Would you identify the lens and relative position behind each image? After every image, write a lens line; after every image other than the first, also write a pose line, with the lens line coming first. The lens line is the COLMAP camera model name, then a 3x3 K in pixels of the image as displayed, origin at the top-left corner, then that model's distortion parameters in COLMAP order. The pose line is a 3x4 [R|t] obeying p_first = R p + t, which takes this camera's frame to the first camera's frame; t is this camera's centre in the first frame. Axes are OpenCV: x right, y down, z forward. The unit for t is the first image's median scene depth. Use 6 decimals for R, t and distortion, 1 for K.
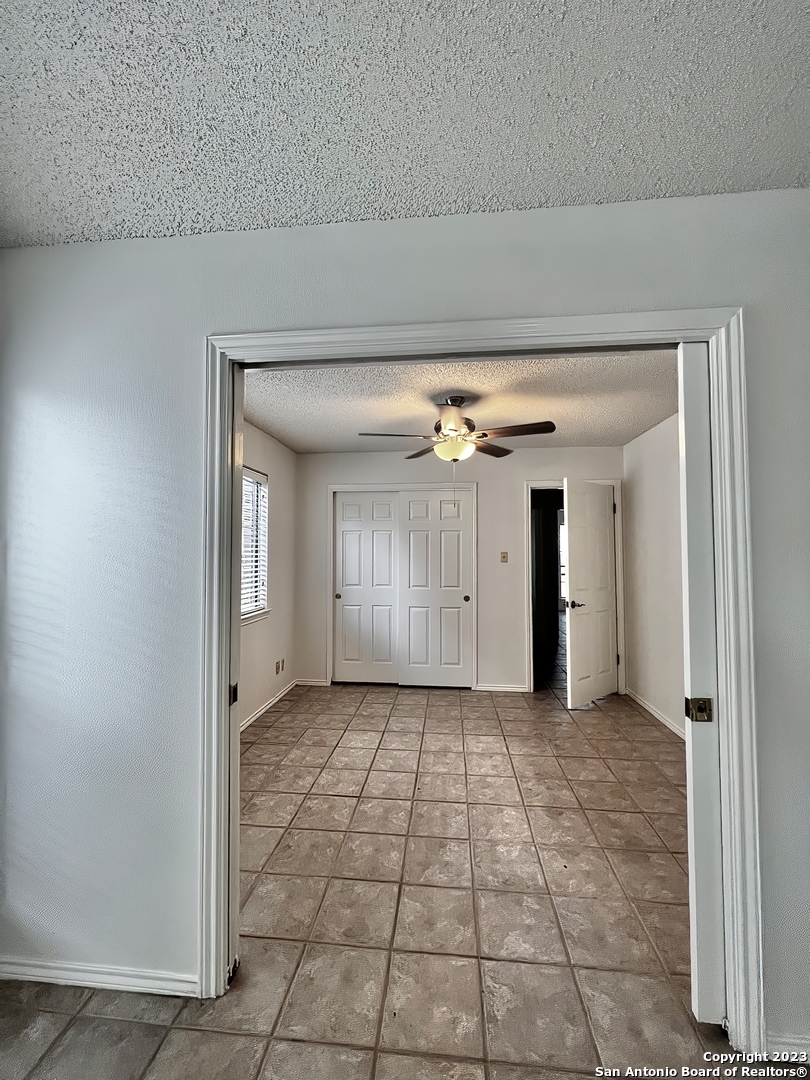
lens RADIAL K [[450.8, 0, 407.4], [0, 450.8, 538.4], [0, 0, 1]] dist [-0.002401, 0.000089]
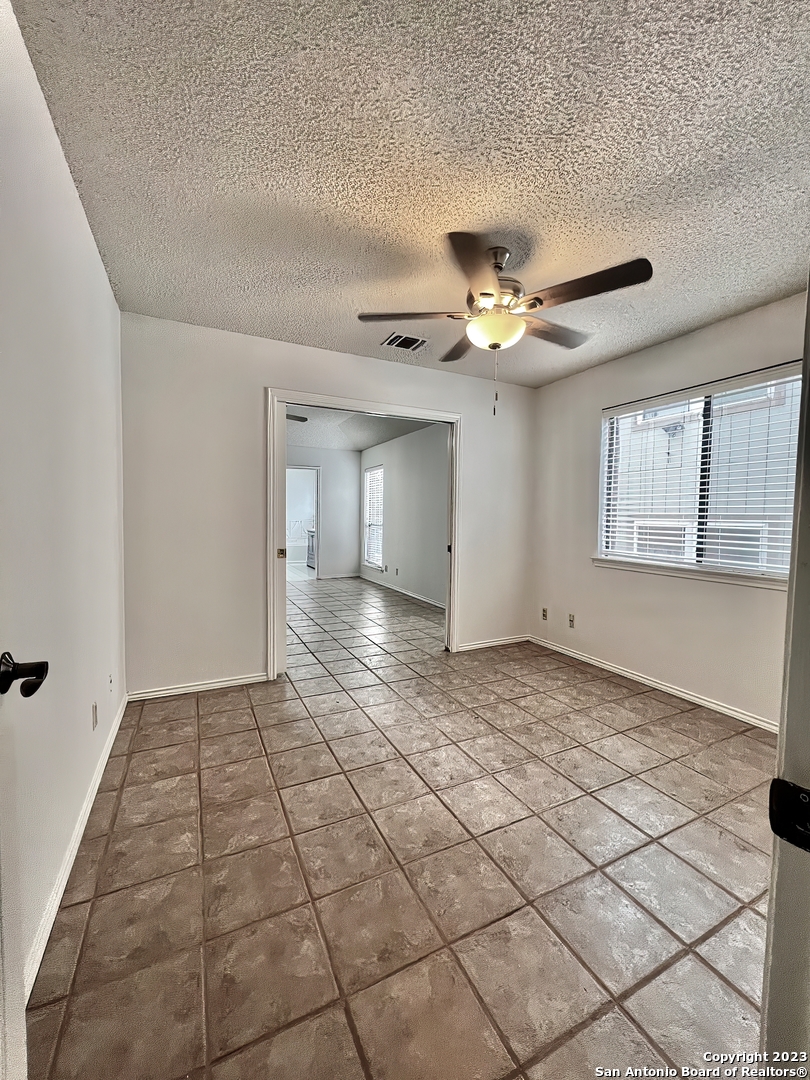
lens RADIAL K [[419.6, 0, 407.8], [0, 419.6, 537.5], [0, 0, 1]] dist [-0.001582, -0.000049]
pose [[-0.850018, 0.019087, -0.526408, 0.617617], [0.005305, 0.999603, 0.027677, 0.108516], [0.526727, 0.020733, -0.849782, 1.618334]]
